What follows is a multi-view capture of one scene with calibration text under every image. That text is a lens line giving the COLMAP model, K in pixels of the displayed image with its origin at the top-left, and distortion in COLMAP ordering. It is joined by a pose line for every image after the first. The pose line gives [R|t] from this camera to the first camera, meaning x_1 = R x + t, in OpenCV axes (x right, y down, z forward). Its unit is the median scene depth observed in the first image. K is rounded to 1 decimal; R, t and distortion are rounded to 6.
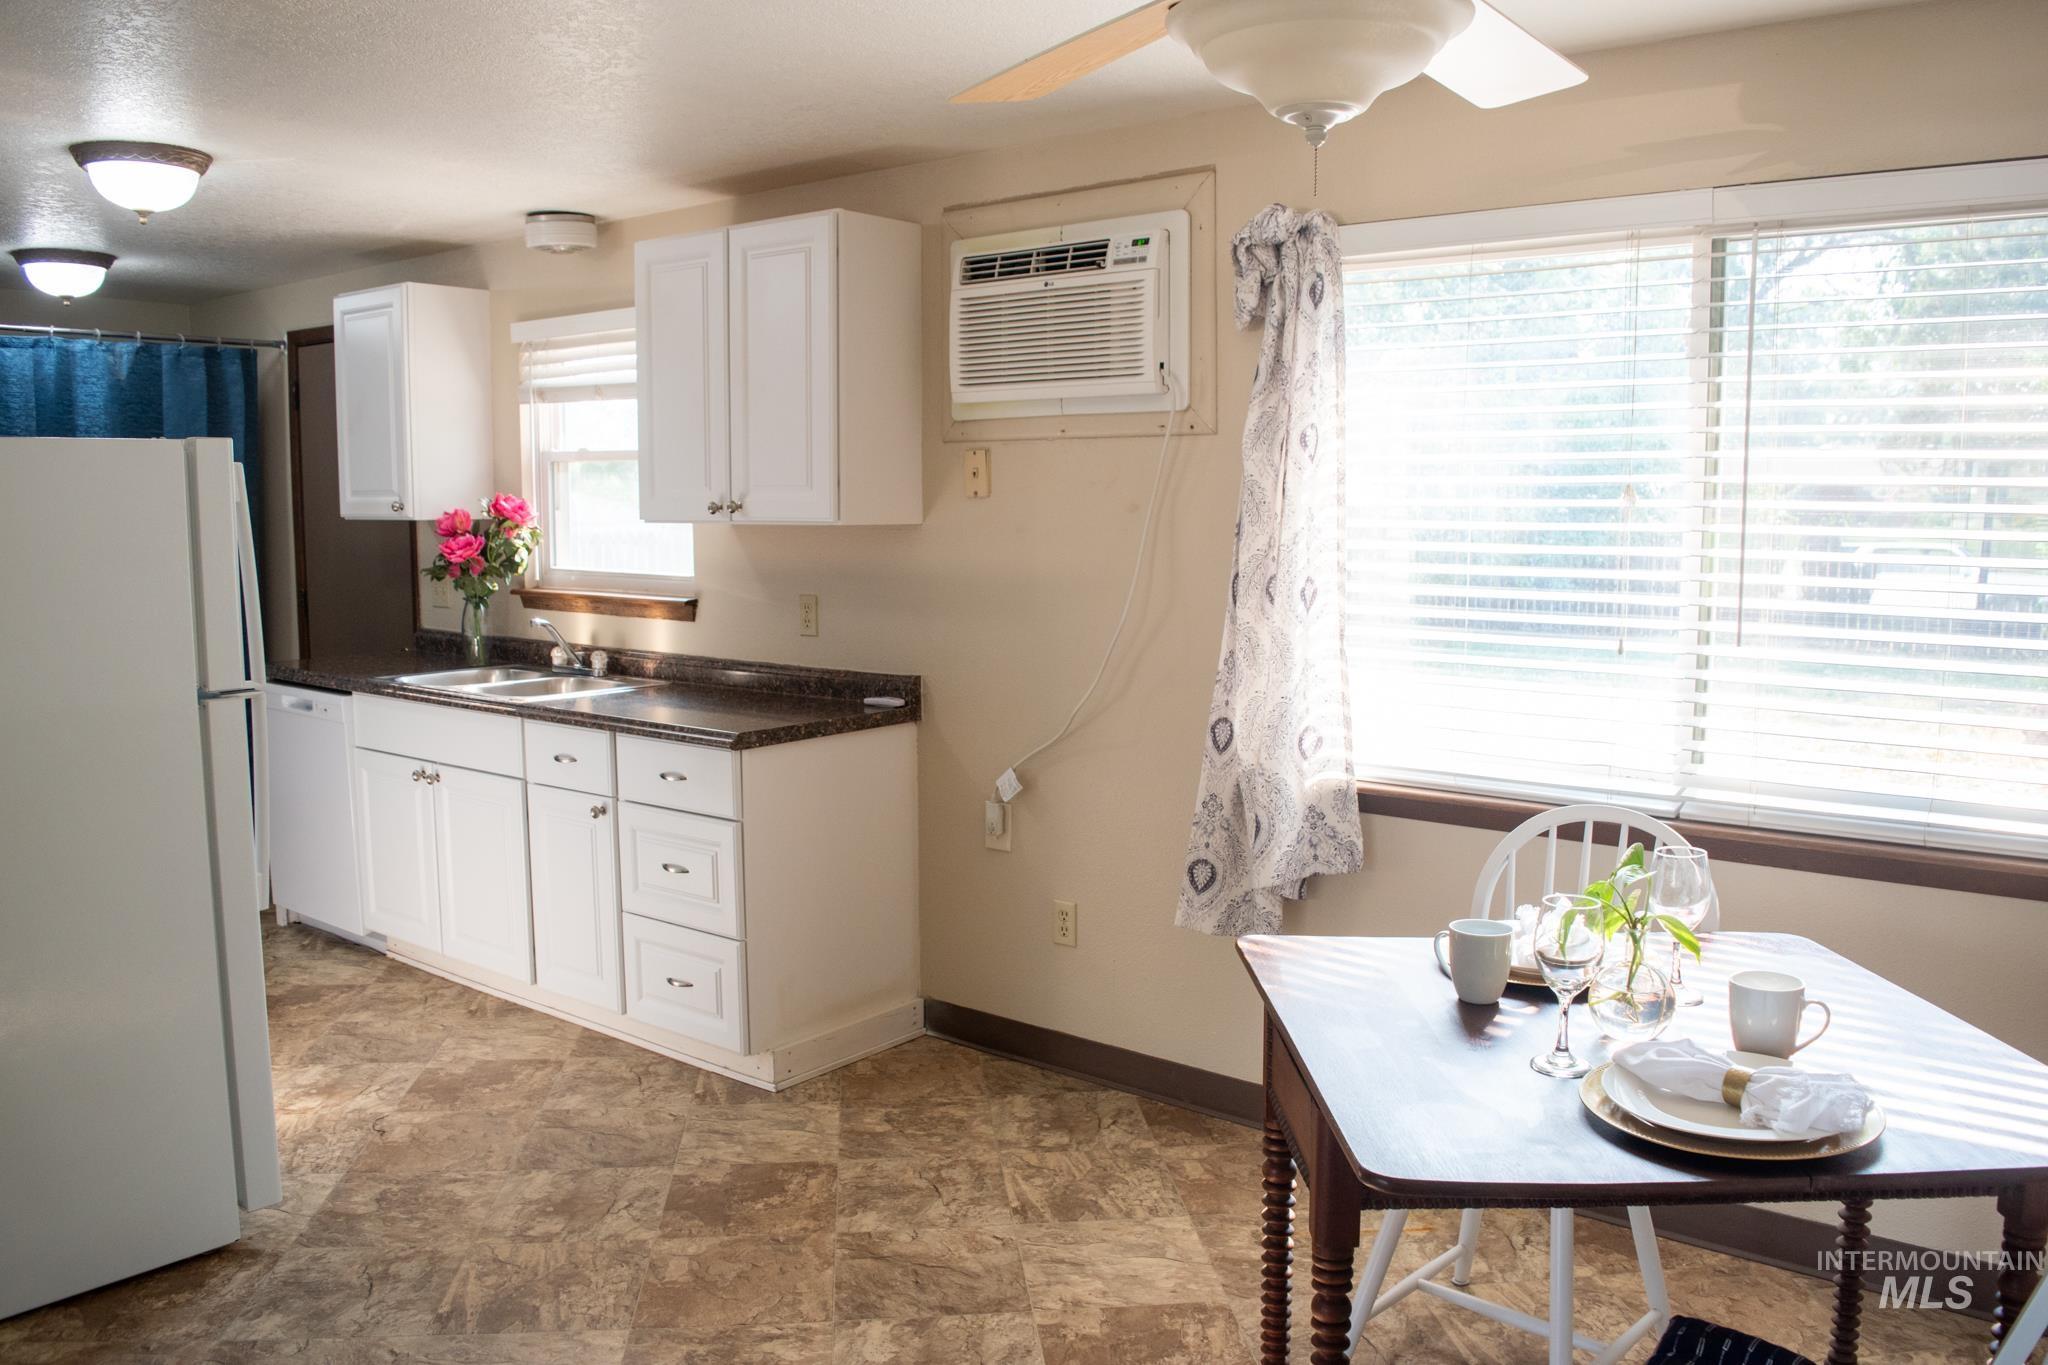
lens RADIAL K [[1611.0, 0, 1034.7], [0, 1611.0, 682.8], [0, 0, 1]] dist [-0.095261, 0.022940]
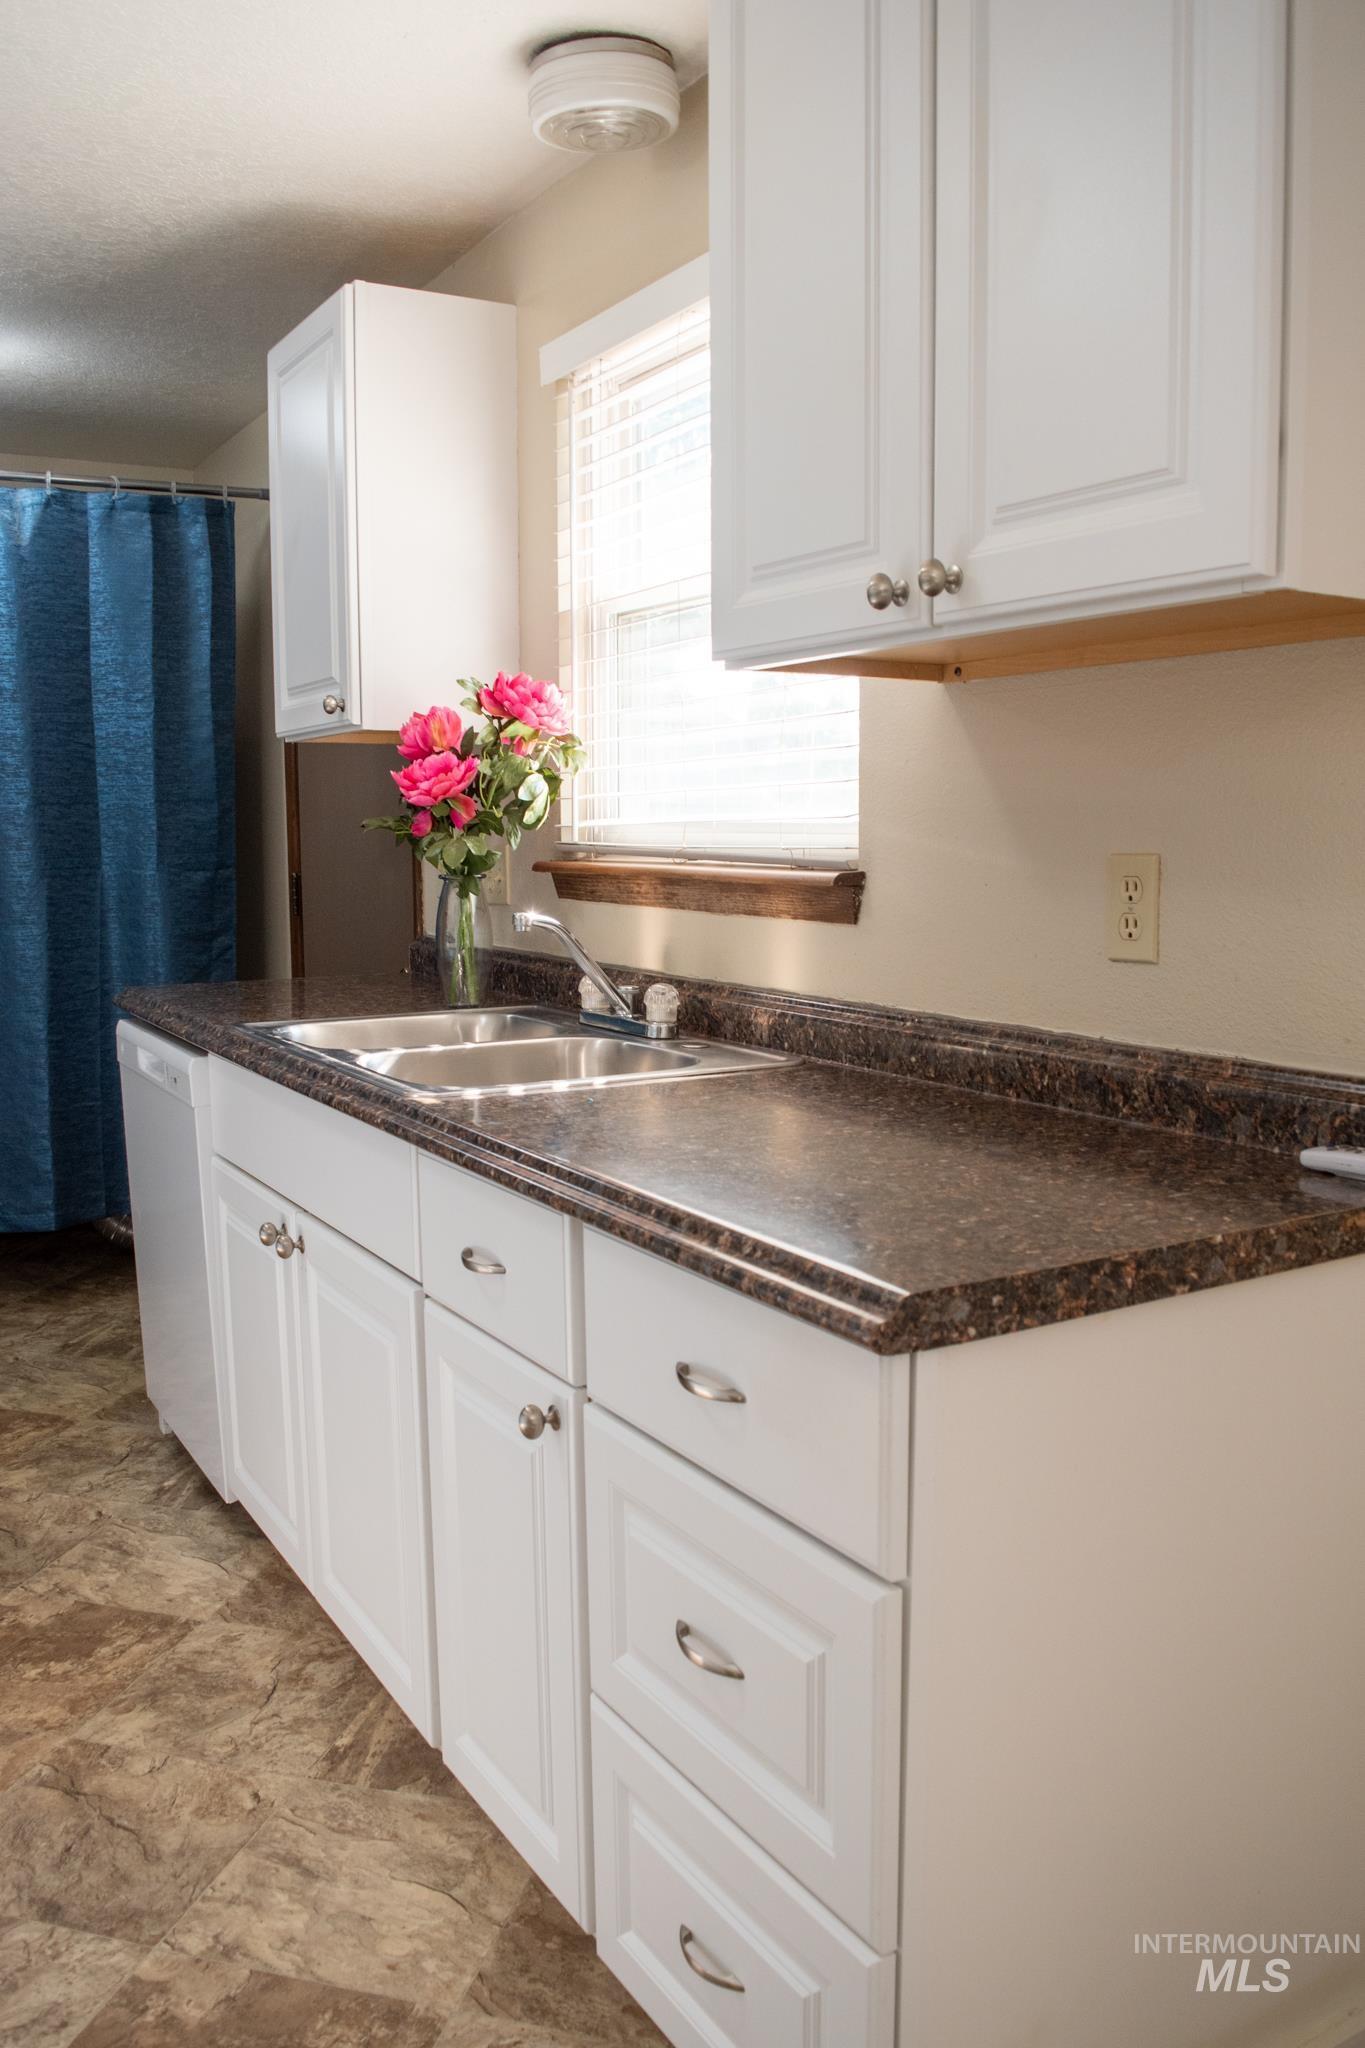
lens RADIAL K [[1661.4, 0, 678.4], [0, 1661.4, 1063.9], [0, 0, 1]] dist [-0.095166, 0.016783]
pose [[0.931610, 0.045761, -0.360566, -0.117841], [-0.035909, 0.998777, 0.033979, -0.017359], [0.361680, -0.018708, 0.932114, 0.710474]]
